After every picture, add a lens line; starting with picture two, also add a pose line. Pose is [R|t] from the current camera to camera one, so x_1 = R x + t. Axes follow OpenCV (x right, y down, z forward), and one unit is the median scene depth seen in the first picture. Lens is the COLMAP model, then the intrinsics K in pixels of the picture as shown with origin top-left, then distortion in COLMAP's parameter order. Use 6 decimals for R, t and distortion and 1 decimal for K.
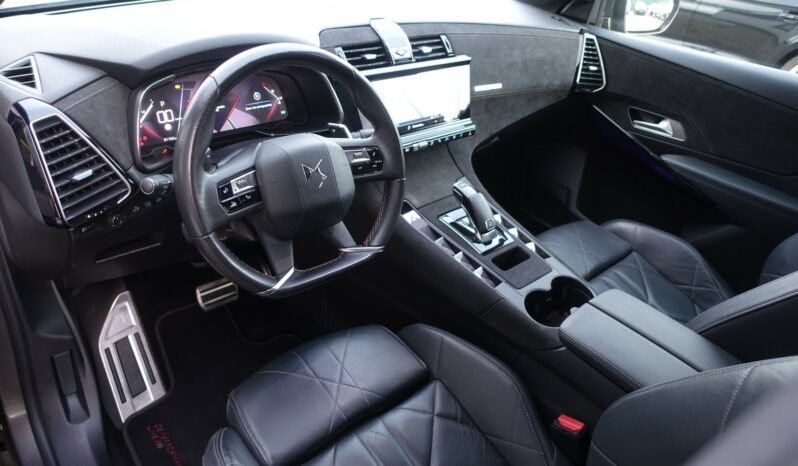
lens RADIAL K [[531.5, 0, 399.0], [0, 531.5, 233.0], [0, 0, 1]] dist [-0.022271, 0.000480]
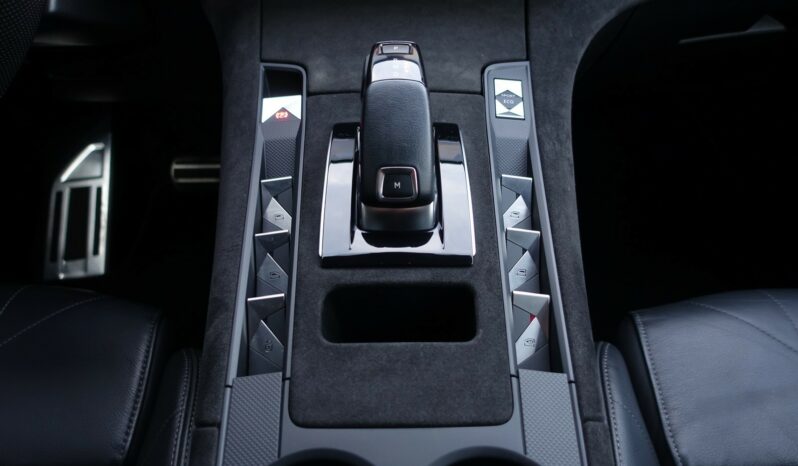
lens RADIAL K [[531.5, 0, 399.0], [0, 531.5, 233.0], [0, 0, 1]] dist [-0.022271, 0.000480]
pose [[0.774427, 0.361427, -0.519263, 0.345709], [-0.286817, 0.932135, 0.221043, -0.058774], [0.563914, -0.022248, 0.825534, 0.744571]]
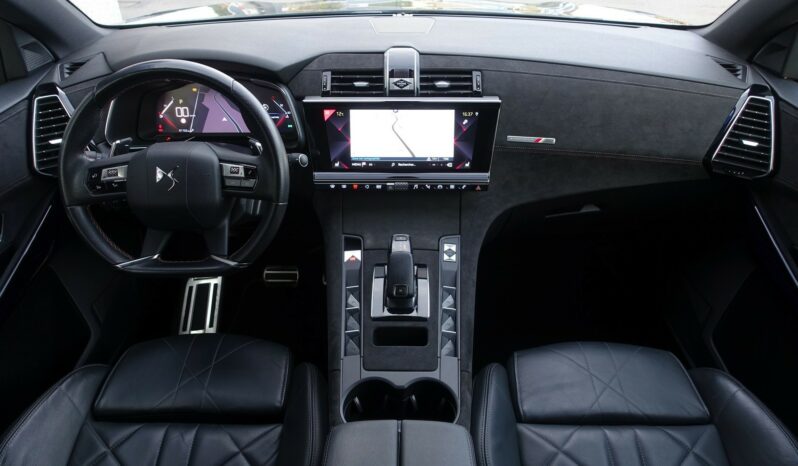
lens RADIAL K [[531.5, 0, 399.0], [0, 531.5, 233.0], [0, 0, 1]] dist [-0.022271, 0.000480]
pose [[0.758276, 0.274963, -0.591112, 0.651495], [-0.295863, 0.953097, 0.063813, -0.158375], [0.580933, 0.126500, 0.804062, 0.300490]]
